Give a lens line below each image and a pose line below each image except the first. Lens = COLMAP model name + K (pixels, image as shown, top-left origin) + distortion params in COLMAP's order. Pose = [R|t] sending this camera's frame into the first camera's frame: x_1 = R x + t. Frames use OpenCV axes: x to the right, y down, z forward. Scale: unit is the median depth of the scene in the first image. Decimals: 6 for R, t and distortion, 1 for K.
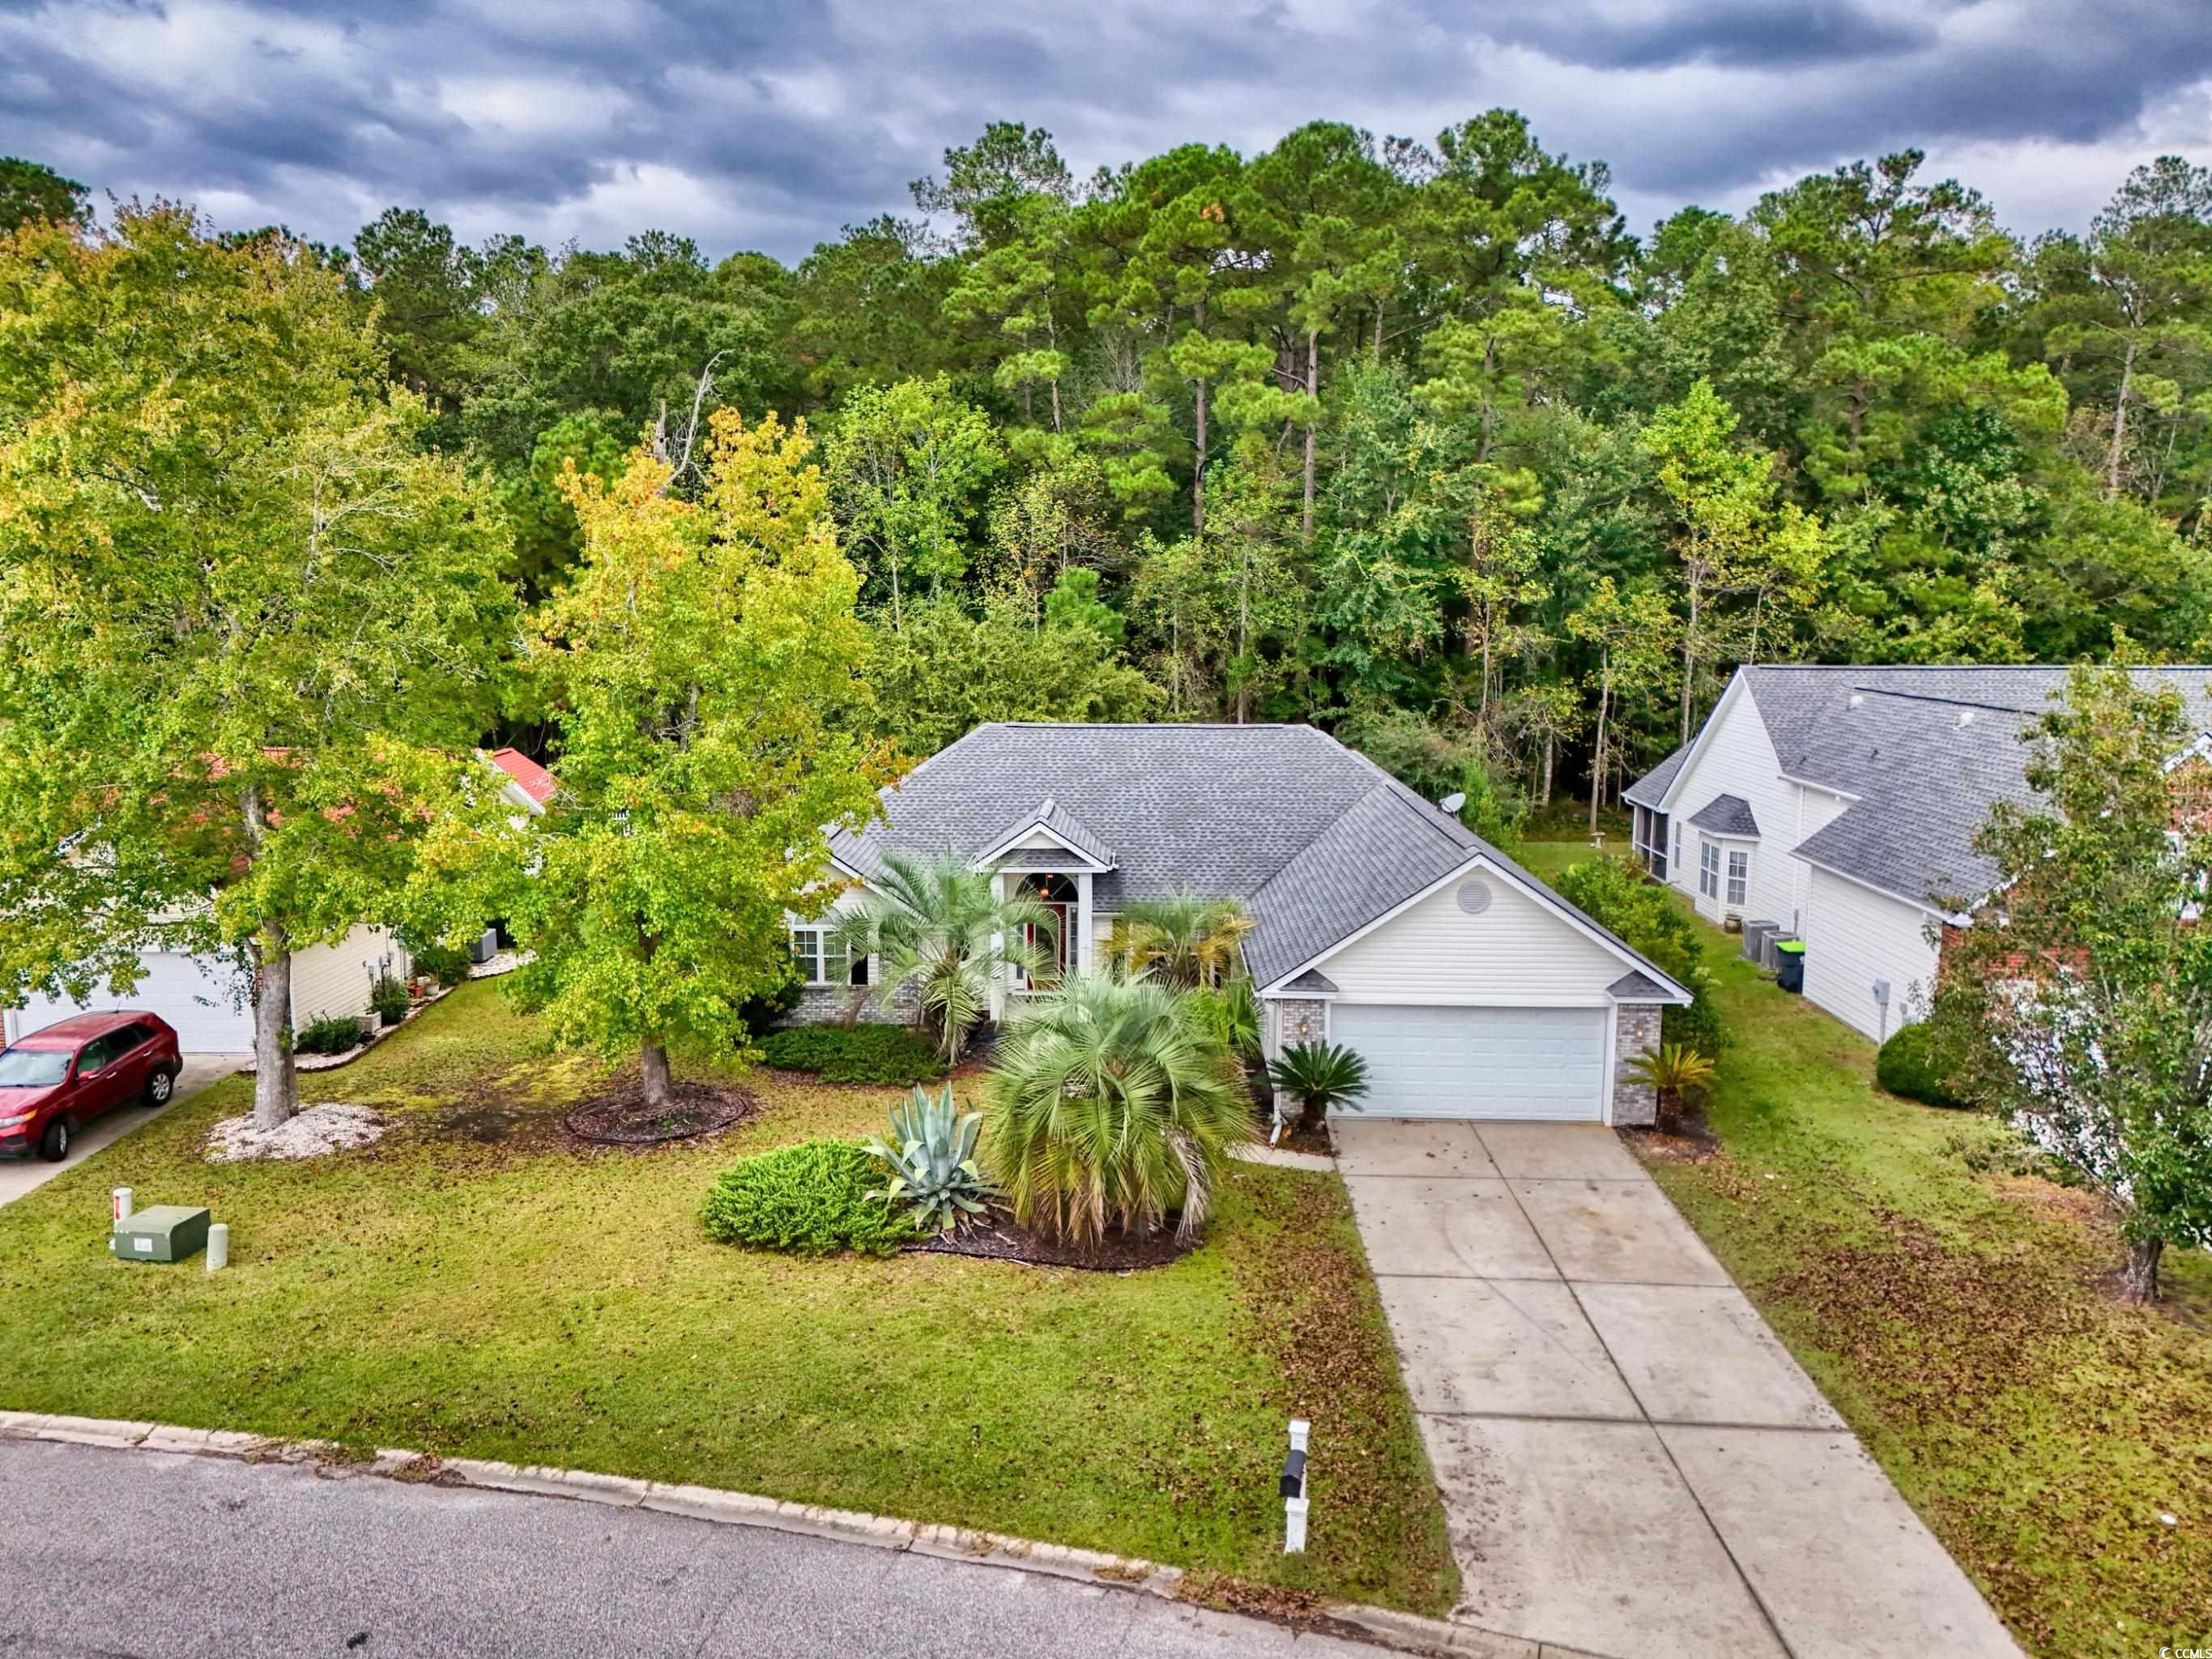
lens RADIAL K [[1622.7, 0, 1109.6], [0, 1622.7, 837.9], [0, 0, 1]] dist [0.083540, -0.069228]
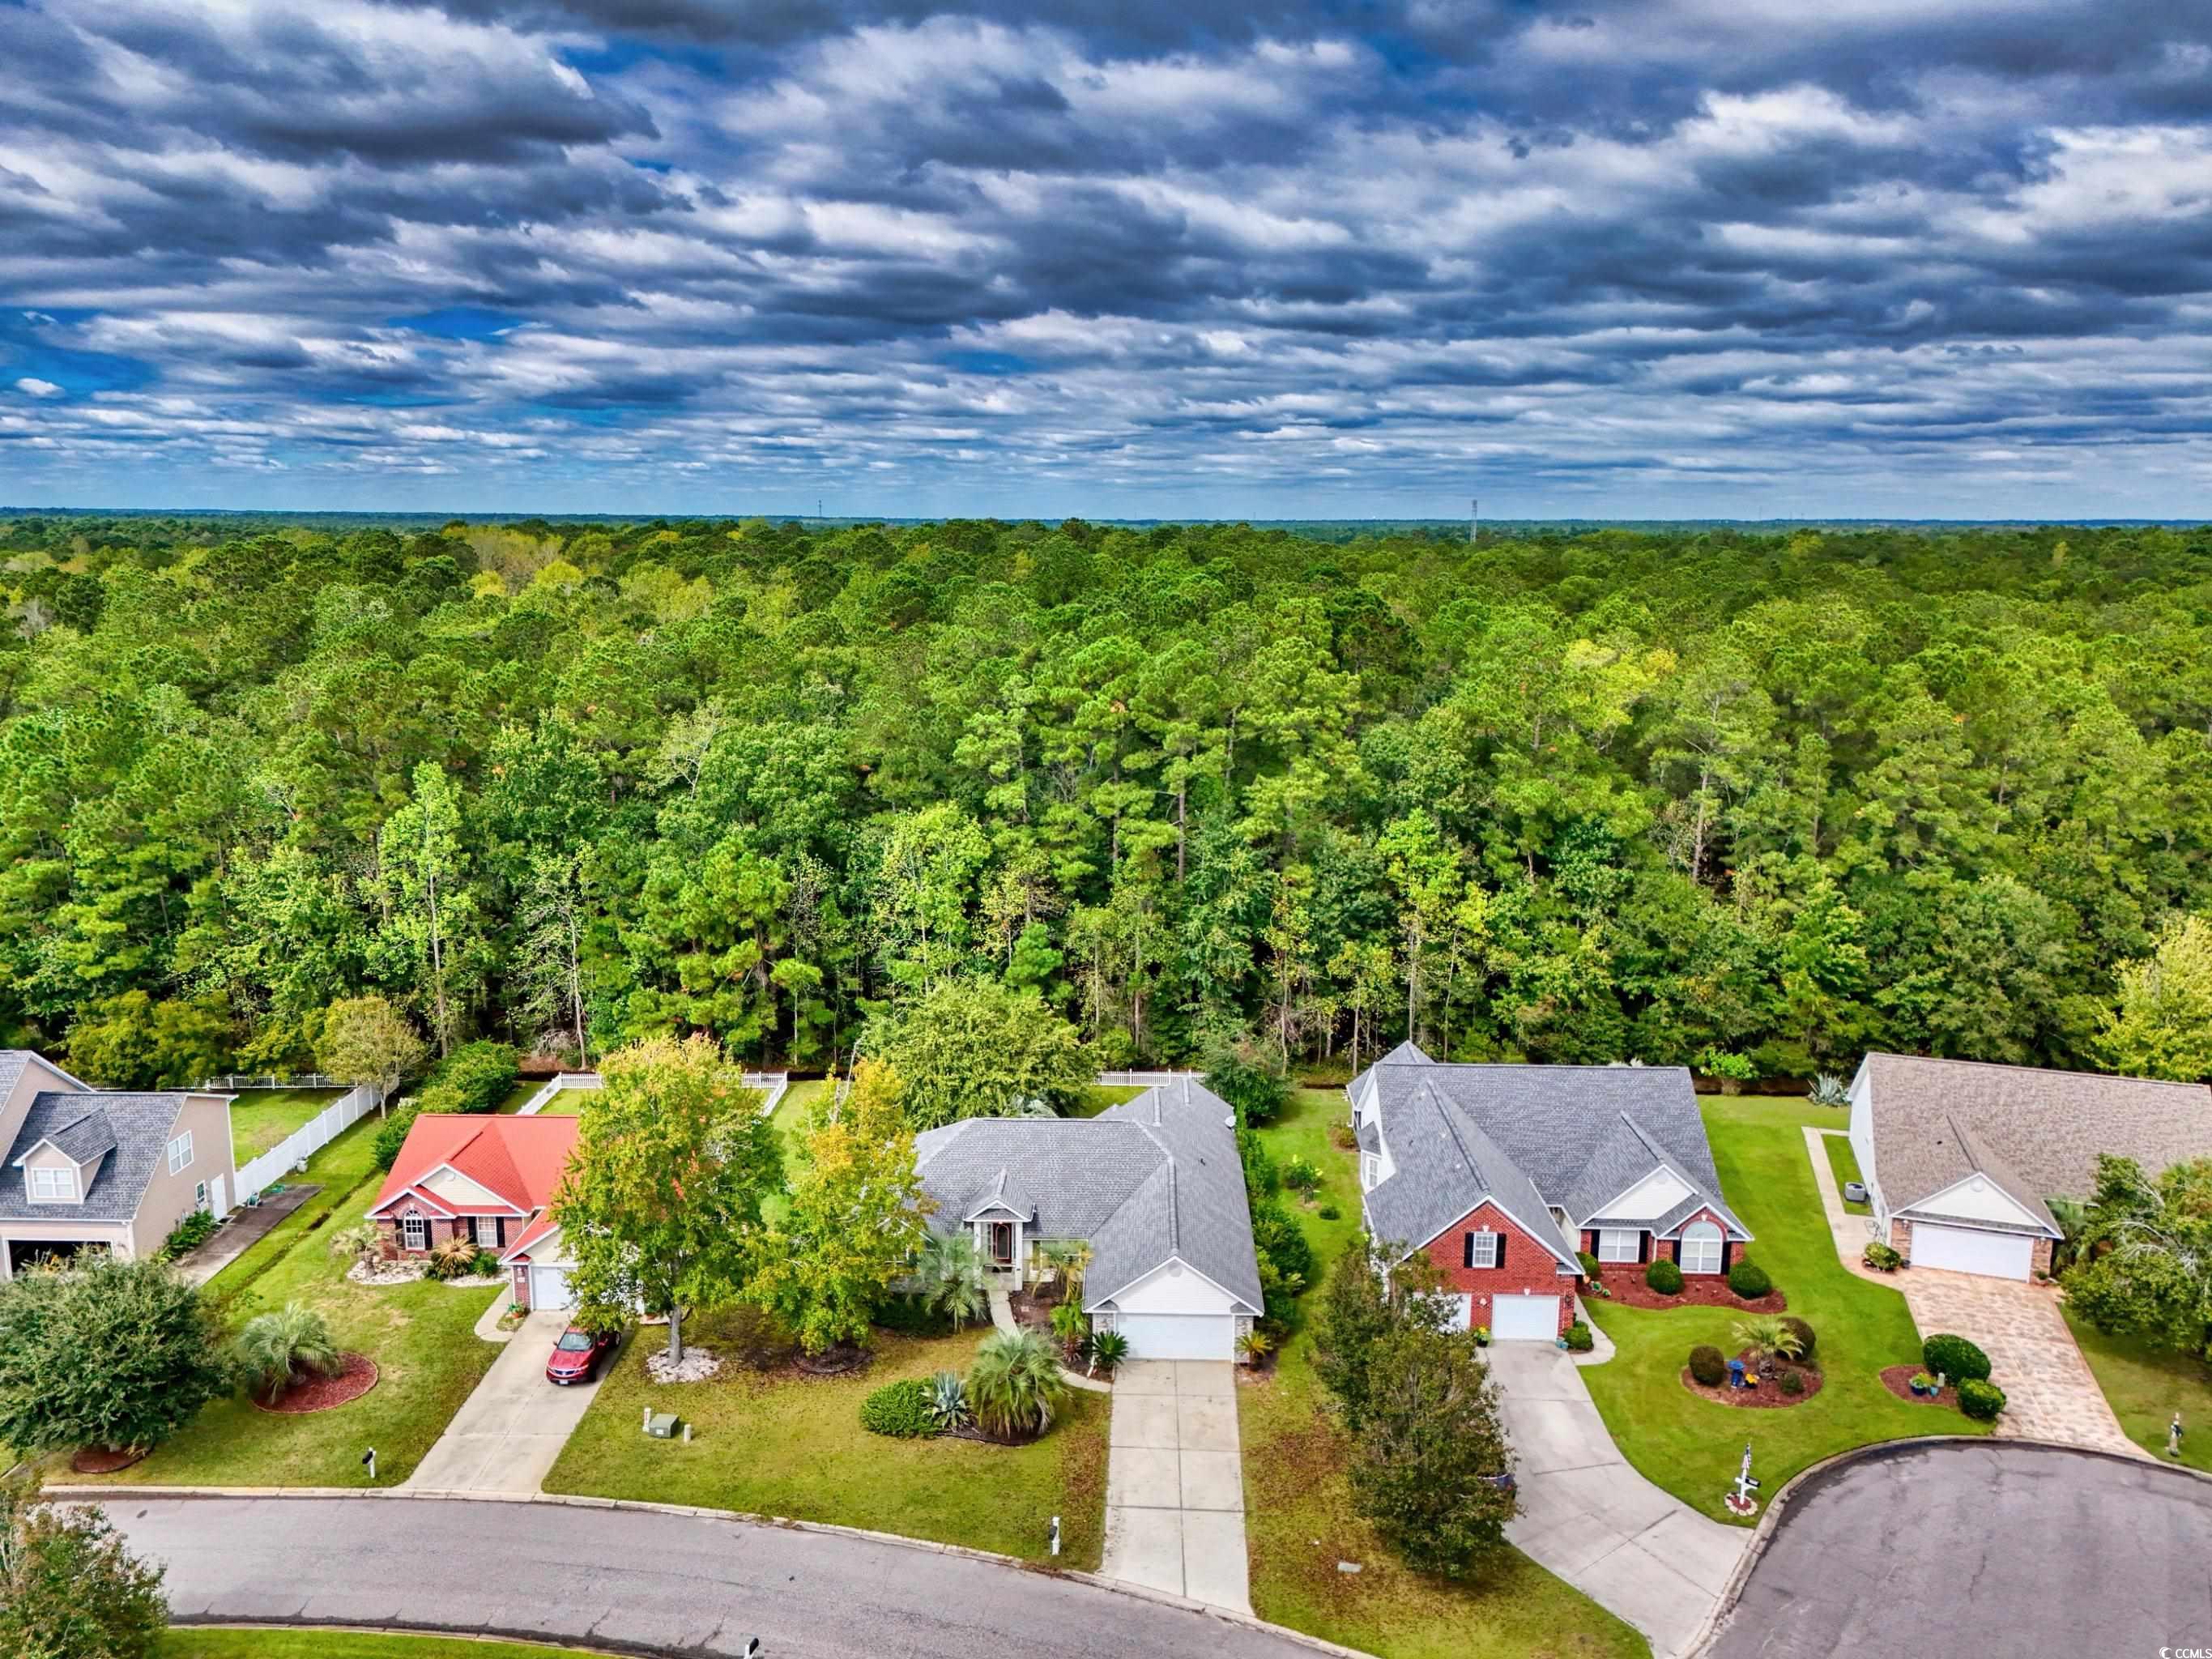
lens RADIAL K [[1622.7, 0, 1109.6], [0, 1622.7, 837.9], [0, 0, 1]] dist [0.083540, -0.069228]
pose [[0.999990, 0.003173, -0.003139, 0.061936], [-0.003047, 0.999211, 0.039594, -0.320165], [0.003262, -0.039584, 0.999211, -0.634253]]
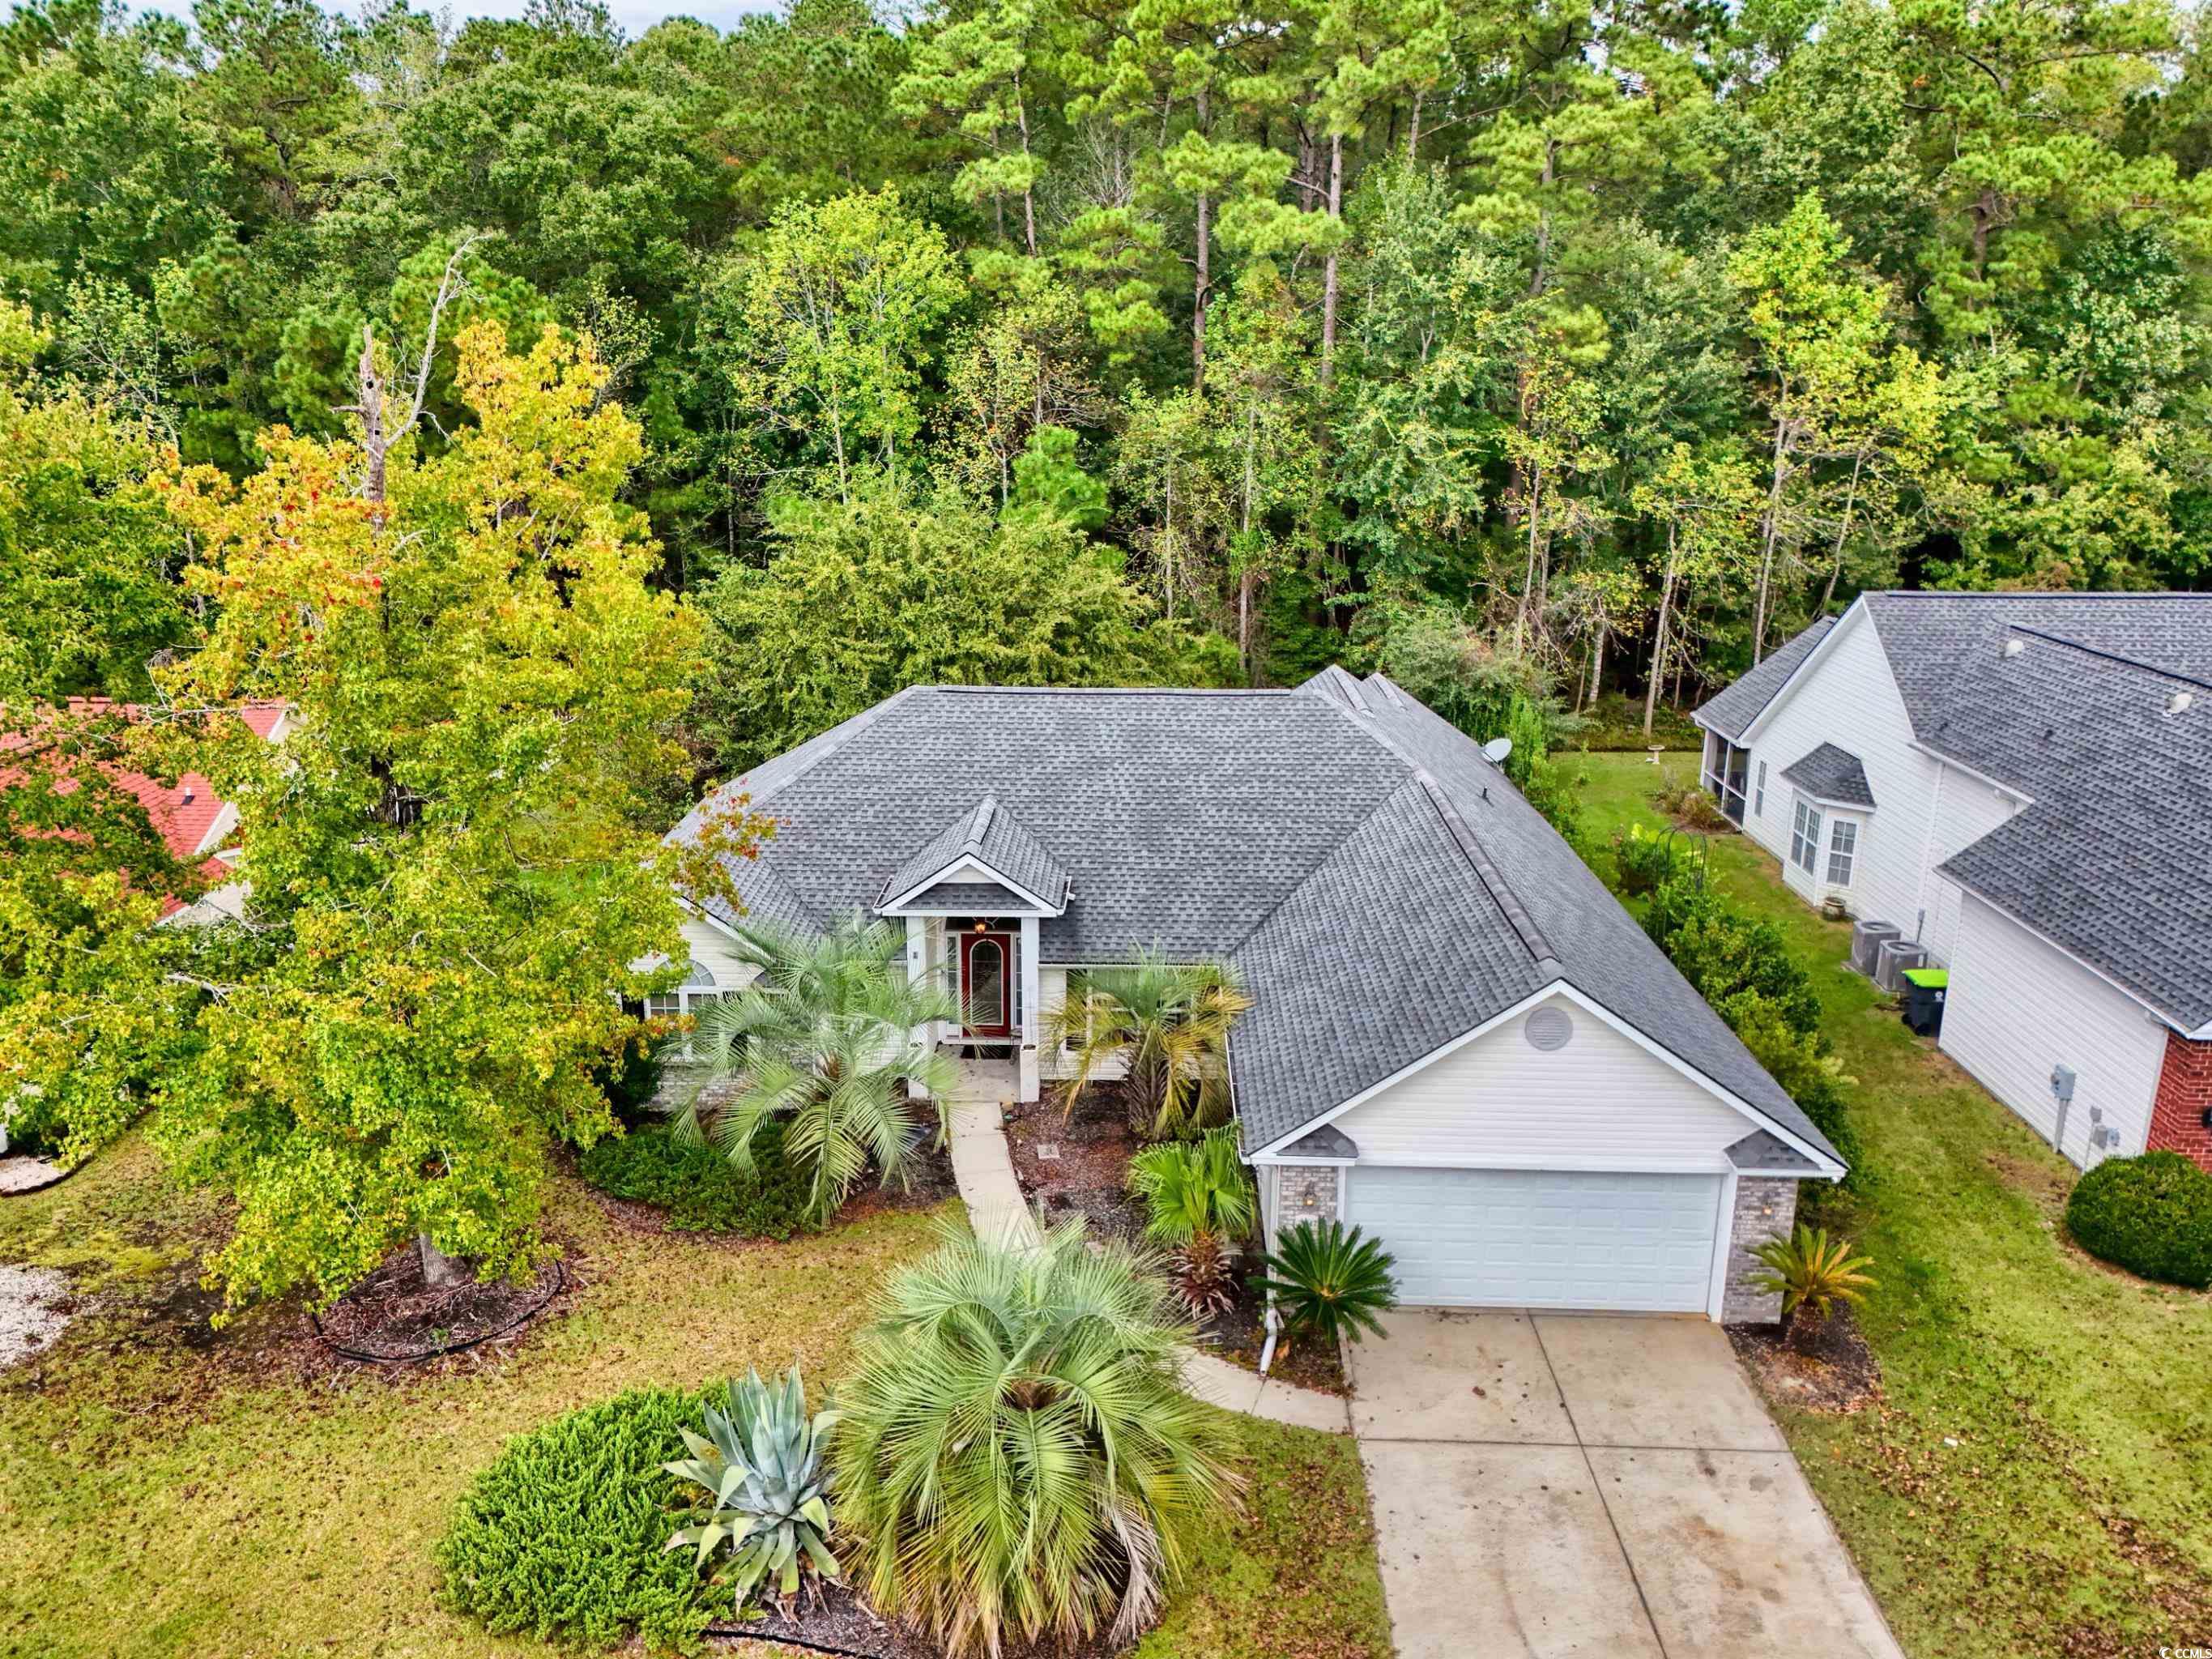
lens RADIAL K [[1630.1, 0, 1106.0], [0, 1630.1, 829.5], [0, 0, 1]] dist [0.072424, -0.050174]
pose [[0.999967, 0.004733, -0.006540, 0.014843], [-0.003882, 0.992208, 0.124531, -0.065161], [0.007079, -0.124502, 0.992194, 0.133136]]
